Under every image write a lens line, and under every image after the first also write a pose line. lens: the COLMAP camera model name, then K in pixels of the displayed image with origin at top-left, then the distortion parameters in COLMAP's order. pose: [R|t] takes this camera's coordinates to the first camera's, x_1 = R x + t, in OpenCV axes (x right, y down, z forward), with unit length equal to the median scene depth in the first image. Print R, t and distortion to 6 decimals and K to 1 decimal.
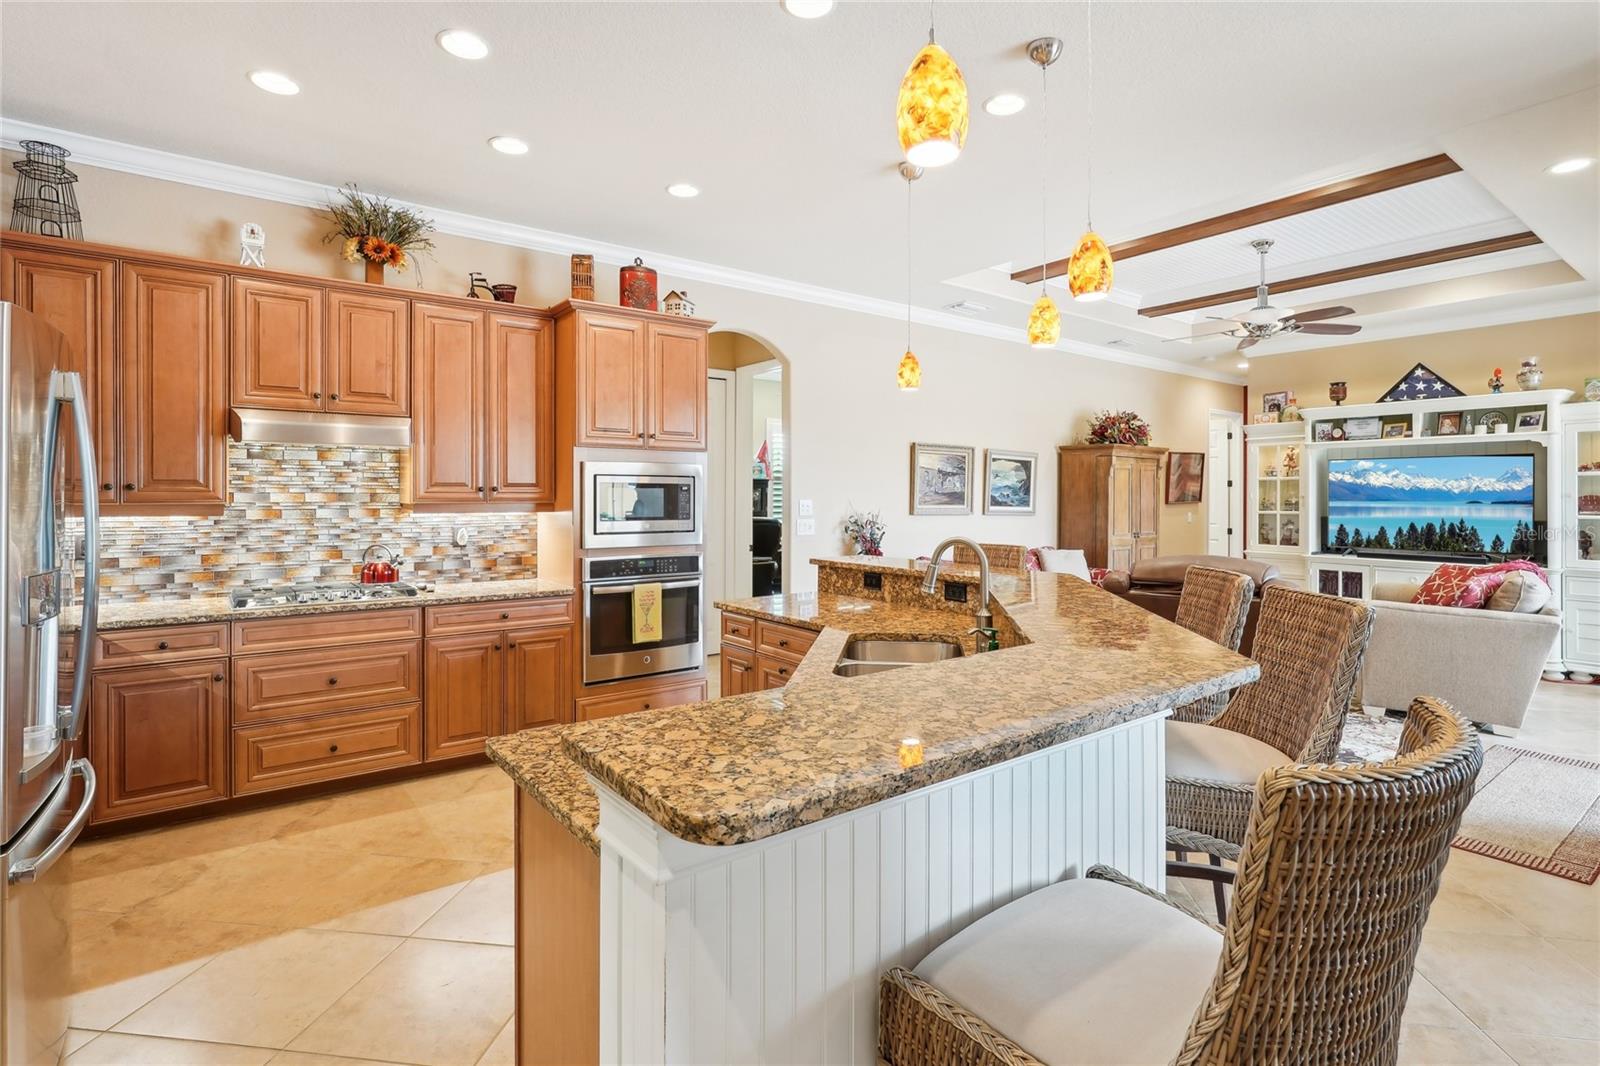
lens RADIAL K [[788.7, 0, 814.7], [0, 788.7, 507.3], [0, 0, 1]] dist [-0.007562, 0.002436]
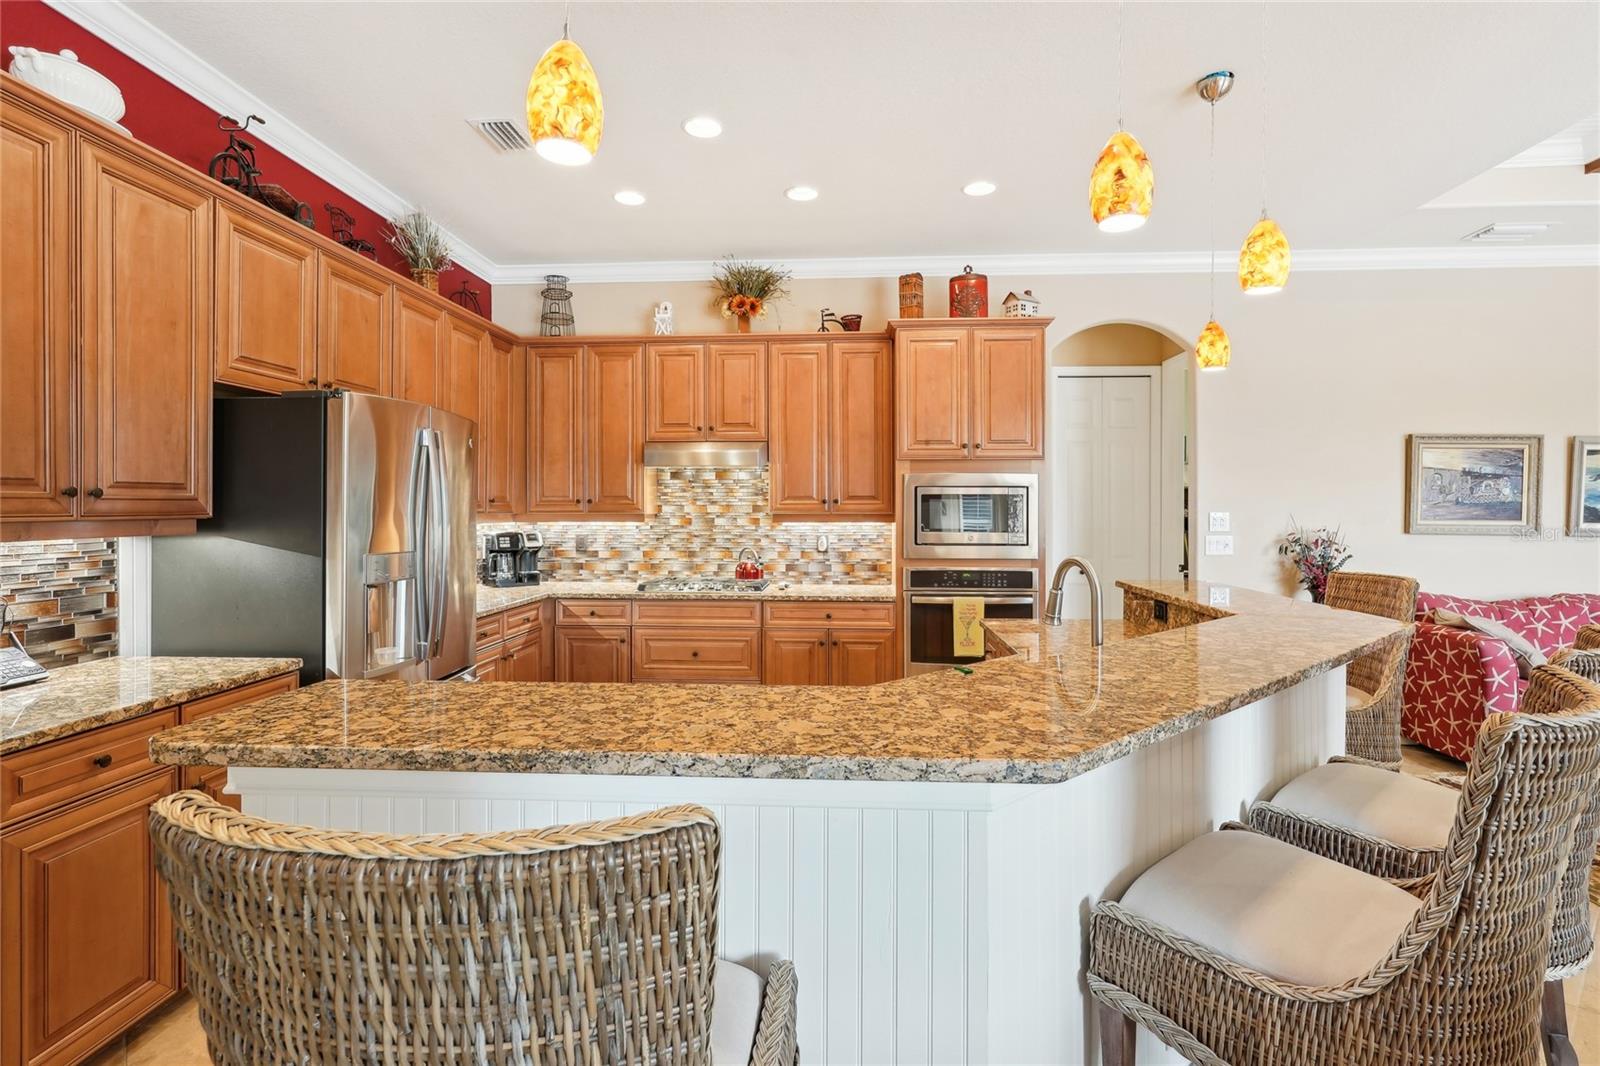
lens RADIAL K [[788.7, 0, 800.6], [0, 788.7, 520.3], [0, 0, 1]] dist [-0.007562, 0.002436]
pose [[0.751057, 0.008804, -0.660178, 0.301920], [-0.009209, 0.999954, 0.002858, 0.000936], [0.660173, 0.003934, 0.751103, 0.137135]]
